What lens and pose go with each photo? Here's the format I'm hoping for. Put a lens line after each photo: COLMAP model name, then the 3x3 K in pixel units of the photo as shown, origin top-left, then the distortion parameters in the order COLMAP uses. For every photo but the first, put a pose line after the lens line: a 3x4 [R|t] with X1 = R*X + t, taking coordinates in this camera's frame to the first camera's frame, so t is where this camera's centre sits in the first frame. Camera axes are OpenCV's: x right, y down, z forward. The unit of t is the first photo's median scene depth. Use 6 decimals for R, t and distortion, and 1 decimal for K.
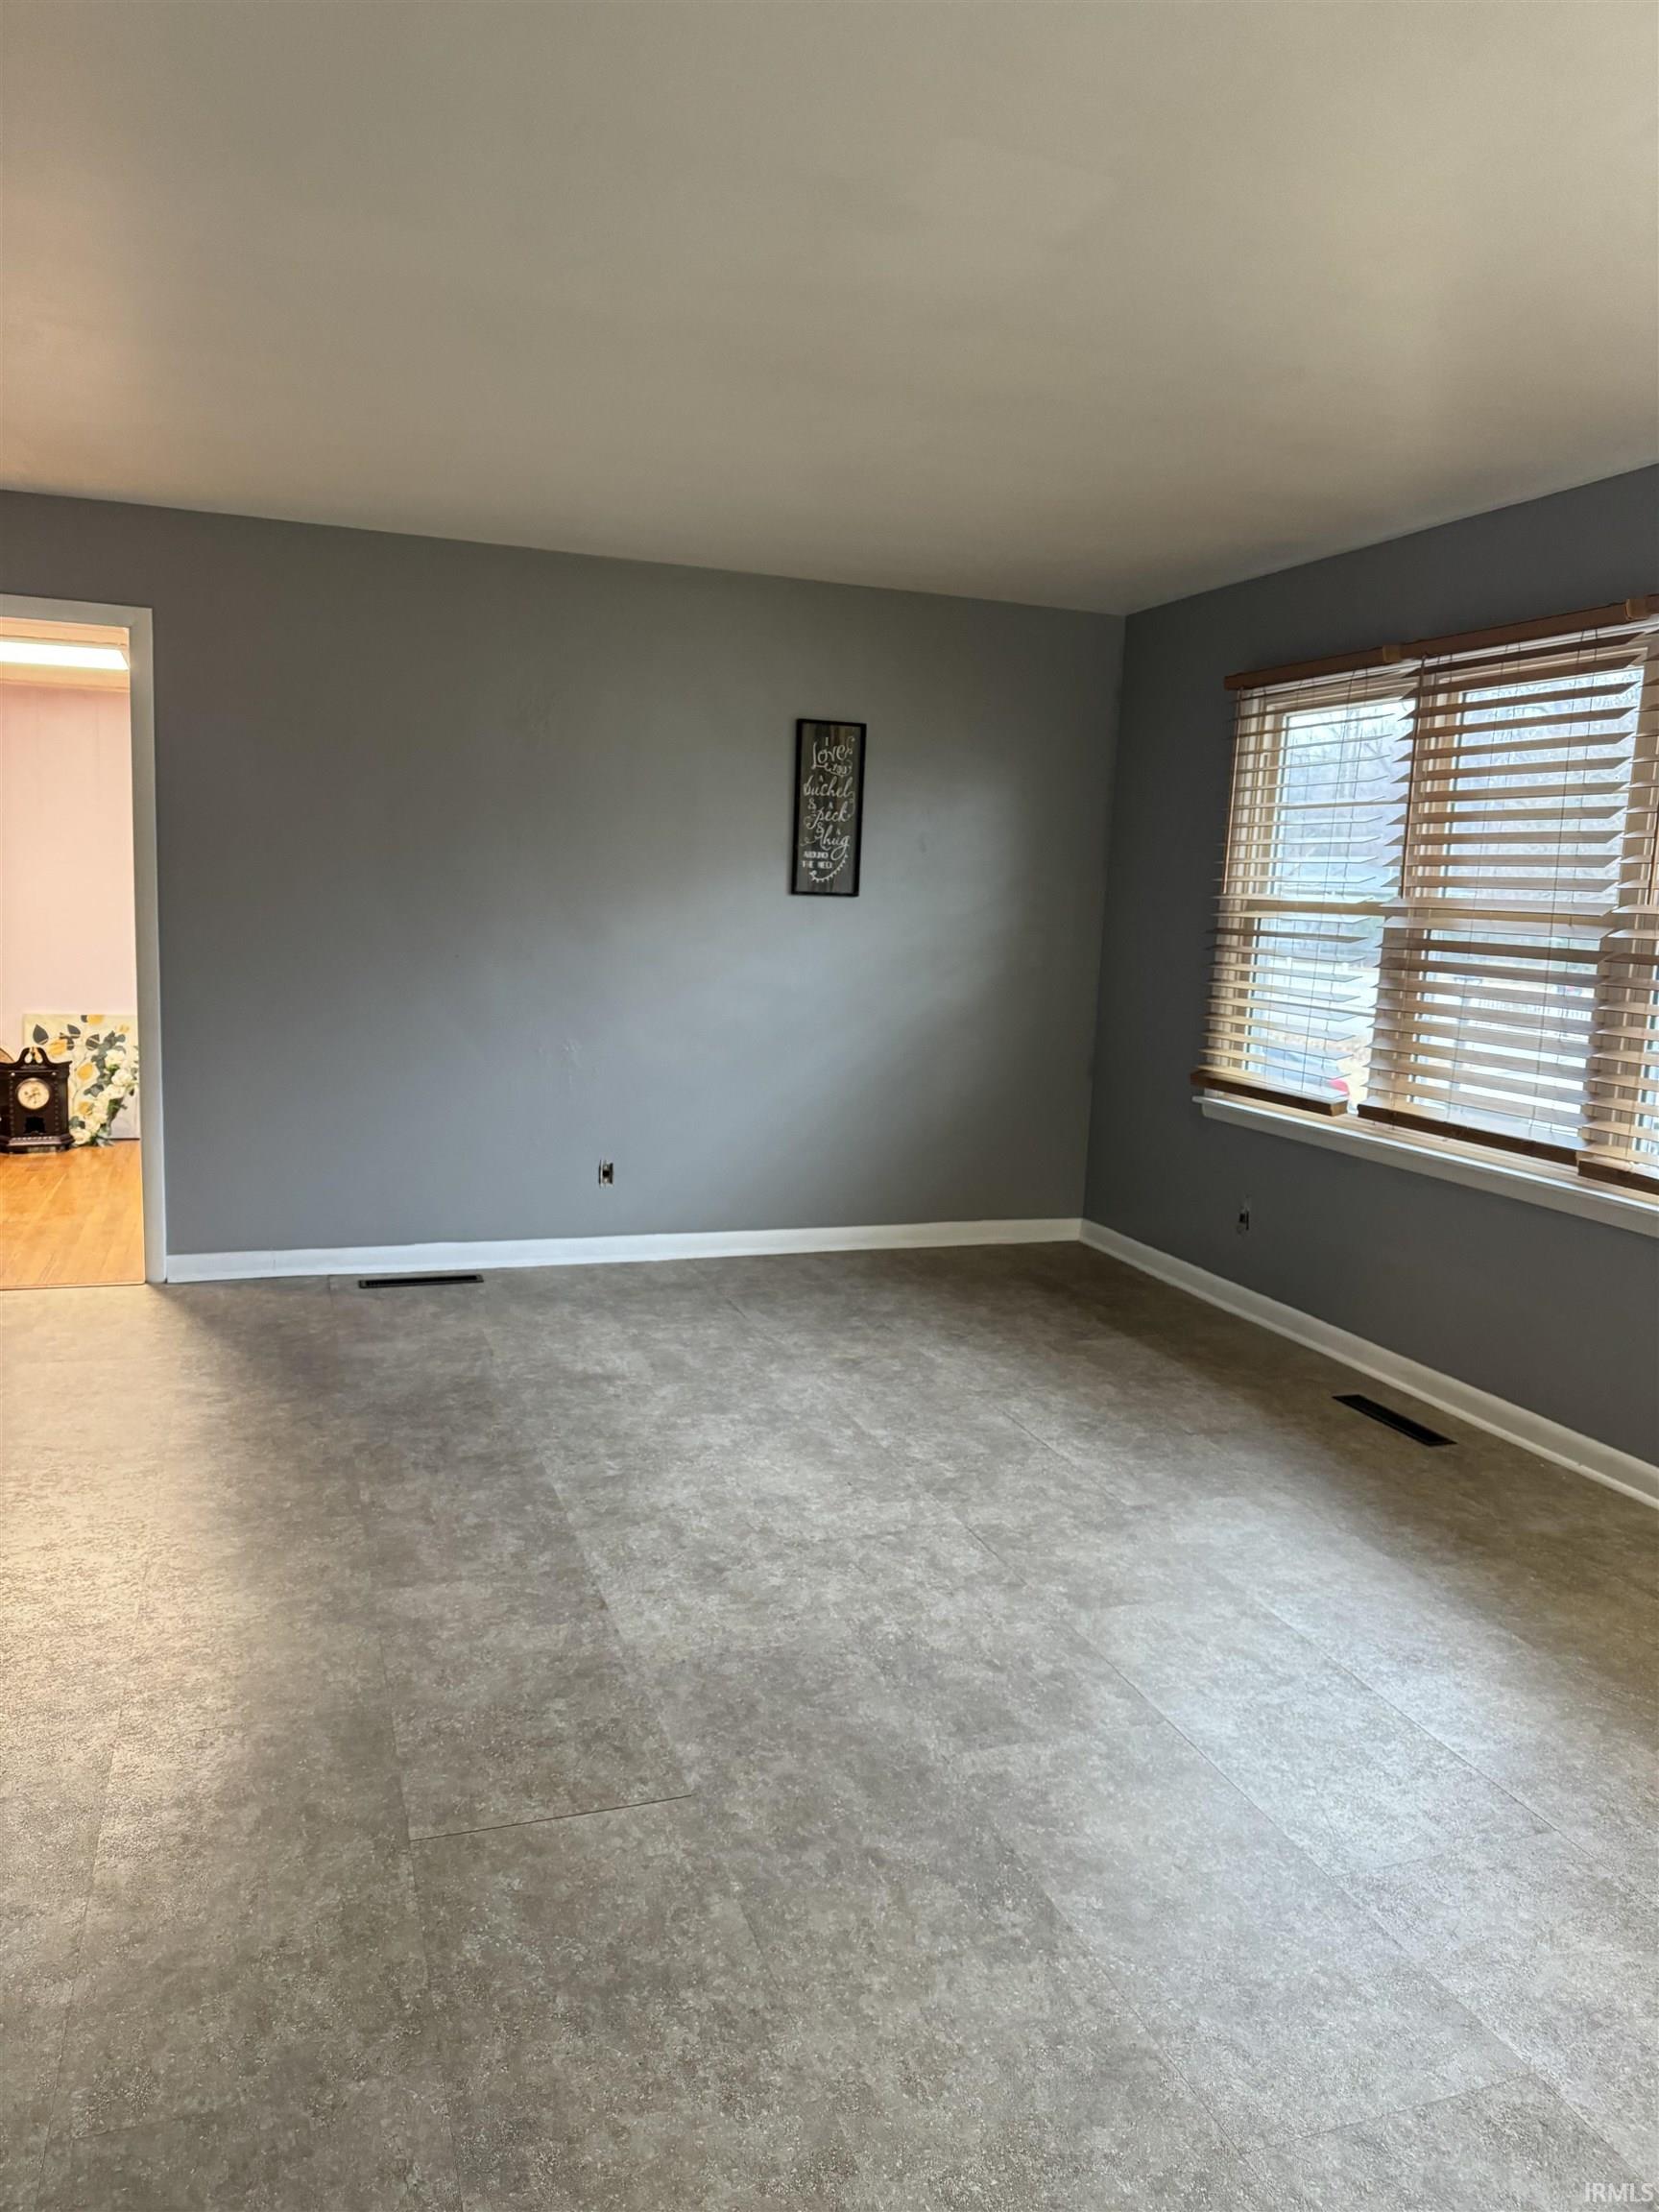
lens RADIAL K [[1531.0, 0, 829.5], [0, 1531.0, 1106.0], [0, 0, 1]] dist [0.080665, -0.147385]
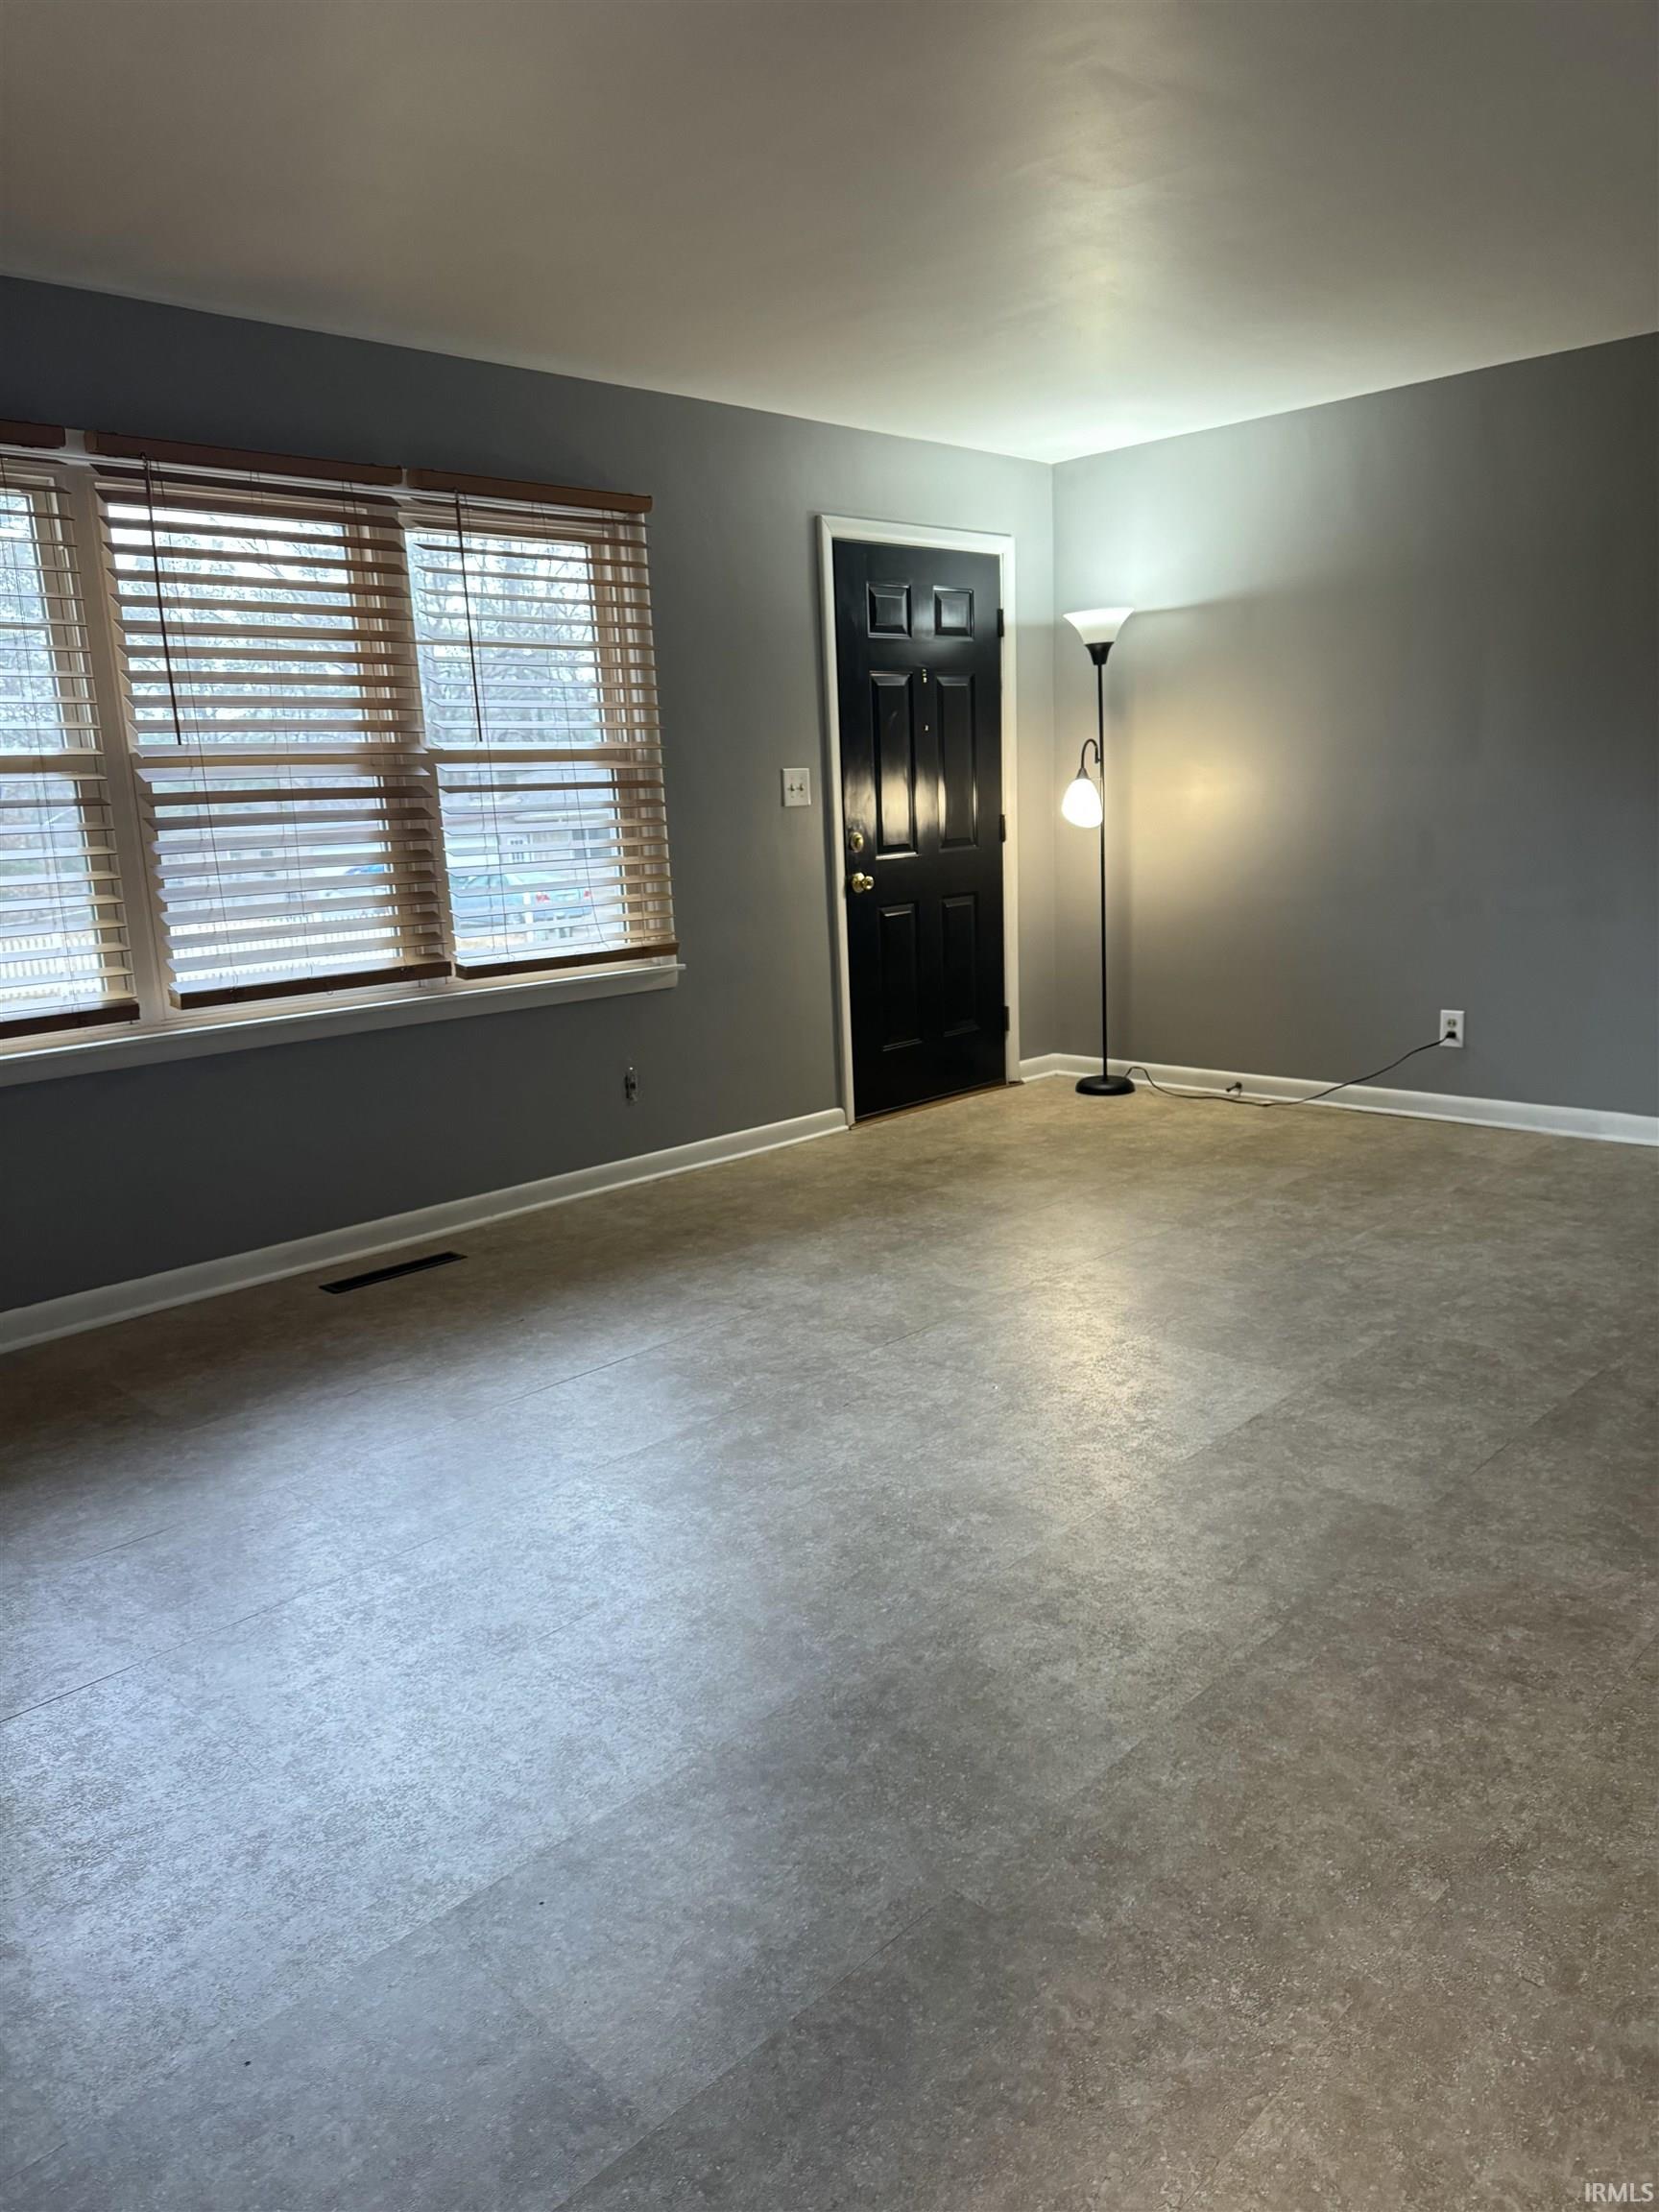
lens RADIAL K [[1531.0, 0, 829.5], [0, 1531.0, 1106.0], [0, 0, 1]] dist [0.080665, -0.147385]
pose [[-0.424519, -0.208509, 0.881083, -0.745083], [0.153915, 0.942340, 0.297163, -0.184087], [-0.892241, 0.261763, -0.367949, 1.326986]]
